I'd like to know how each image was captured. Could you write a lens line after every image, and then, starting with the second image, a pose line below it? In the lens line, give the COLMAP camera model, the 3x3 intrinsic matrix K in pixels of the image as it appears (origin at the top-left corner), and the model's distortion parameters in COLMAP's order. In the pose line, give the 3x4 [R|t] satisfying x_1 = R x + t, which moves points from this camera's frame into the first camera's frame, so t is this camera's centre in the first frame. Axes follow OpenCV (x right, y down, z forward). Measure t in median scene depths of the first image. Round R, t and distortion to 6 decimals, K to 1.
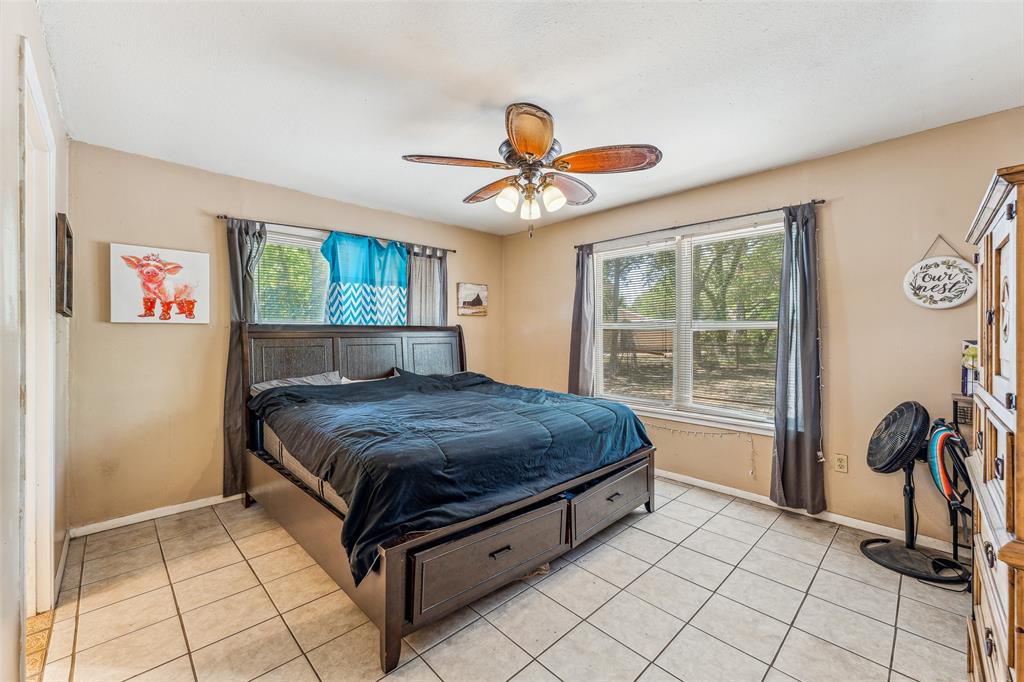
lens RADIAL K [[407.5, 0, 509.9], [0, 407.5, 337.3], [0, 0, 1]] dist [0.000691, 0.000205]
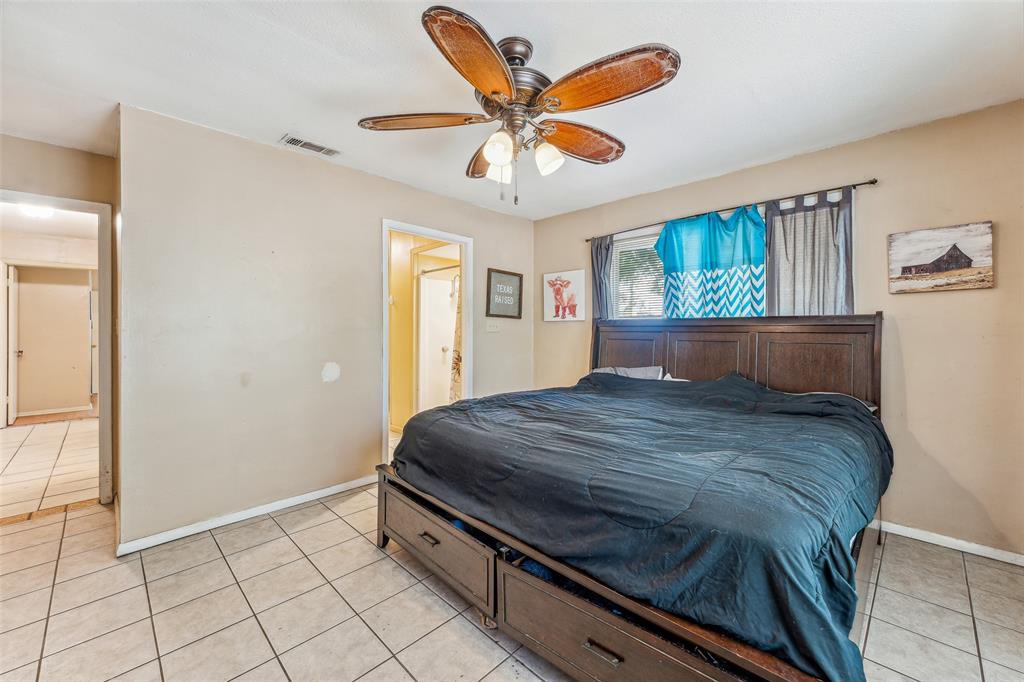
lens RADIAL K [[407.5, 0, 510.6], [0, 407.5, 330.3], [0, 0, 1]] dist [0.000691, 0.000205]
pose [[0.025988, 0.005988, -0.999644, 0.518377], [-0.006749, 0.999960, 0.005814, -0.005537], [0.999639, 0.006596, 0.026028, 0.598501]]
